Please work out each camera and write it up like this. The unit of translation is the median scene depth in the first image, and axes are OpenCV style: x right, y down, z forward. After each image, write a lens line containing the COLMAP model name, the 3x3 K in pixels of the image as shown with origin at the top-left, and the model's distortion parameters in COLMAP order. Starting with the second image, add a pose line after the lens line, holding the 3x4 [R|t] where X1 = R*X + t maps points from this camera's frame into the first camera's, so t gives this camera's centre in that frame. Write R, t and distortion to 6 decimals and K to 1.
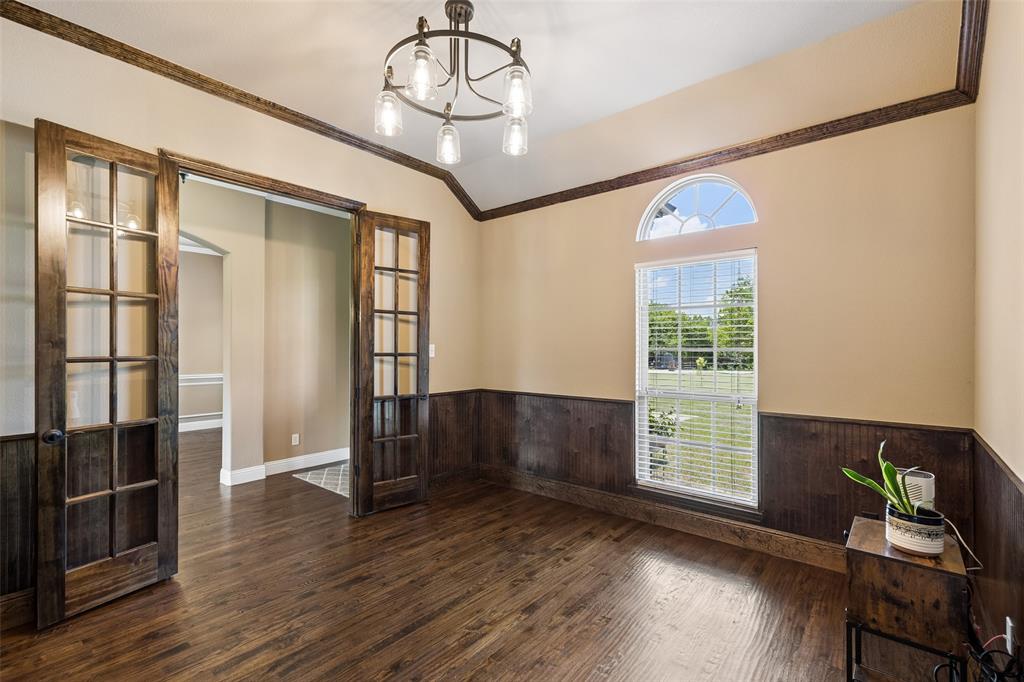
lens RADIAL K [[461.2, 0, 512.3], [0, 461.2, 338.2], [0, 0, 1]] dist [0.012354, -0.001041]
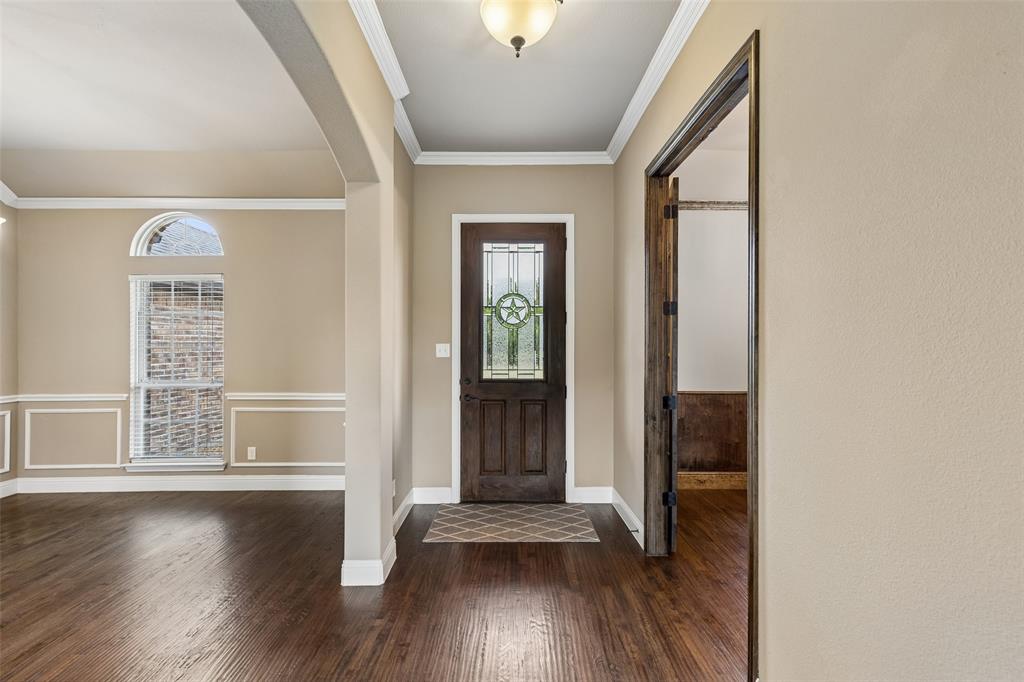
lens RADIAL K [[461.2, 0, 511.9], [0, 461.2, 340.5], [0, 0, 1]] dist [0.012354, -0.001041]
pose [[0.761060, 0.000670, 0.648681, -0.836113], [-0.024262, 0.999329, 0.027434, -0.008511], [-0.648228, -0.036617, 0.760566, 0.450851]]
